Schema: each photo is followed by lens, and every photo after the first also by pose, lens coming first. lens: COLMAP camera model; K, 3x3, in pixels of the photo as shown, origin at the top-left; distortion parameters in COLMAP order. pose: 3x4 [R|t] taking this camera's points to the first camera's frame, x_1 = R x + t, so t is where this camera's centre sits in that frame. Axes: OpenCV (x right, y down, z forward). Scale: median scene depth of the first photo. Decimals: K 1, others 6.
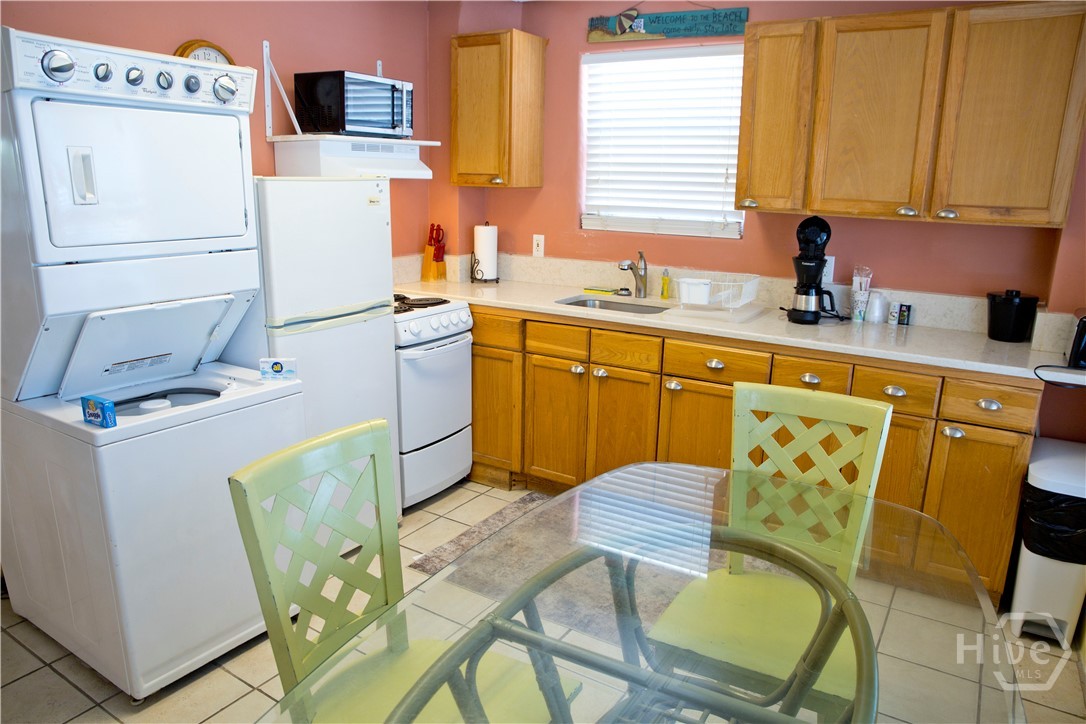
lens RADIAL K [[763.8, 0, 543.0], [0, 763.8, 362.0], [0, 0, 1]] dist [-0.149456, 0.113914]
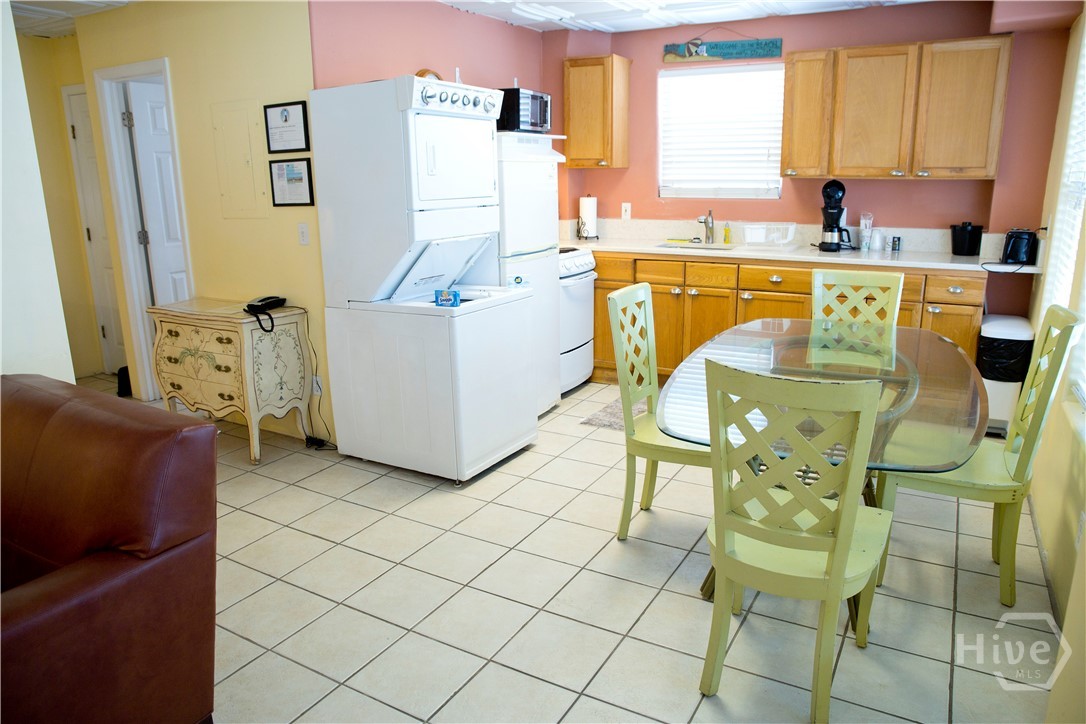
lens RADIAL K [[763.8, 0, 543.0], [0, 763.8, 362.0], [0, 0, 1]] dist [-0.149456, 0.113914]
pose [[0.998176, -0.044709, 0.040578, -0.293970], [0.044398, 0.998977, 0.008541, 0.130525], [-0.040918, -0.006724, 0.999140, -0.462641]]
